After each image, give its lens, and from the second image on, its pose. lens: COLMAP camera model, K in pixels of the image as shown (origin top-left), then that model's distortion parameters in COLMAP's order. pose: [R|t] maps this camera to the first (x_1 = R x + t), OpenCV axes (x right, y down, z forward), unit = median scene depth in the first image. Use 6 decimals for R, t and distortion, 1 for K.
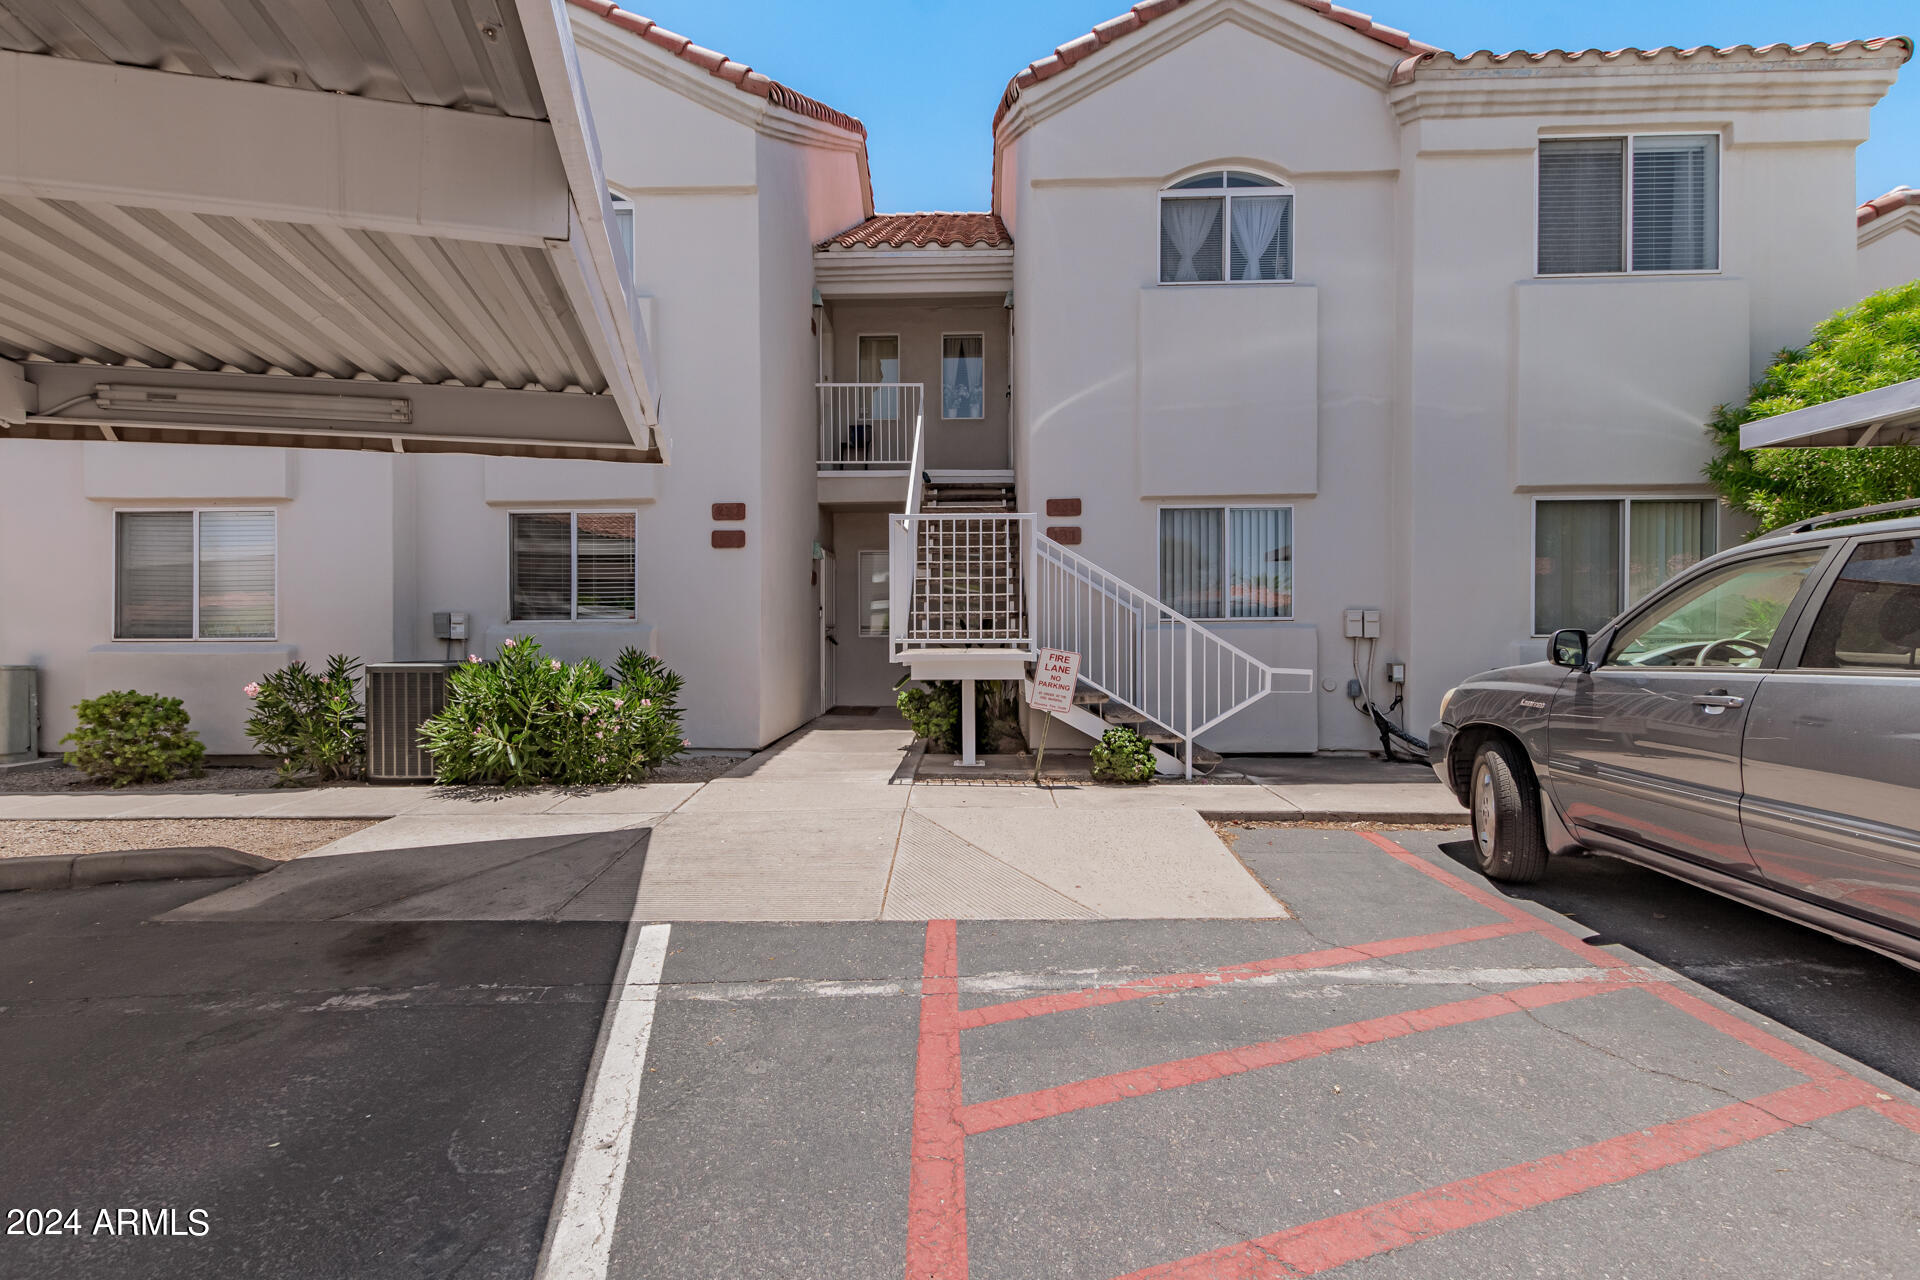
lens RADIAL K [[911.3, 0, 952.4], [0, 911.3, 634.8], [0, 0, 1]] dist [-0.003394, -0.000456]
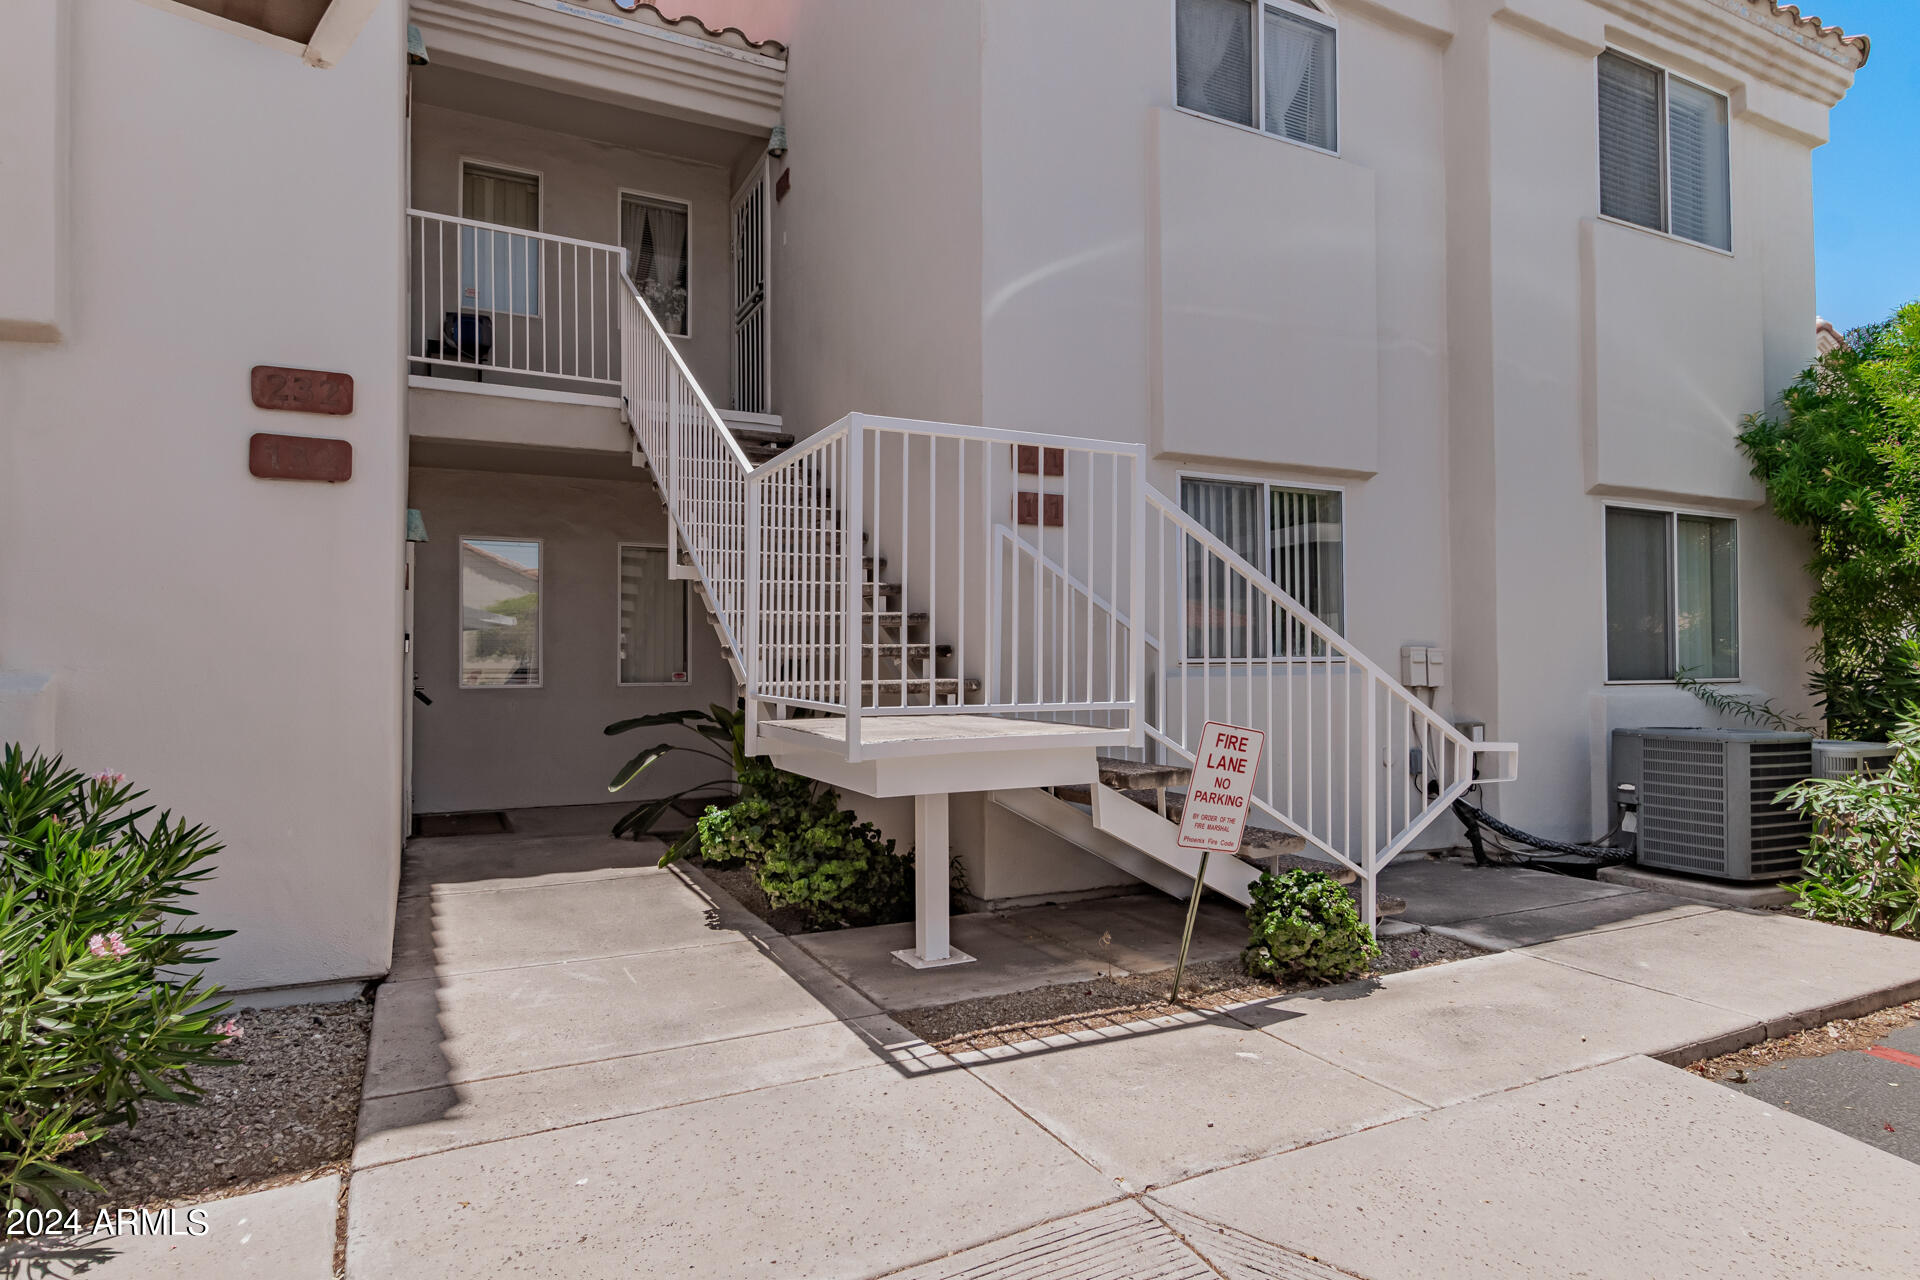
lens RADIAL K [[990.5, 0, 963.7], [0, 990.5, 641.9], [0, 0, 1]] dist [0.001796, -0.000250]
pose [[0.866849, 0.010408, 0.498462, -0.241638], [0.005103, 0.999544, -0.029746, -0.011169], [-0.498544, 0.028329, 0.866401, 0.551668]]
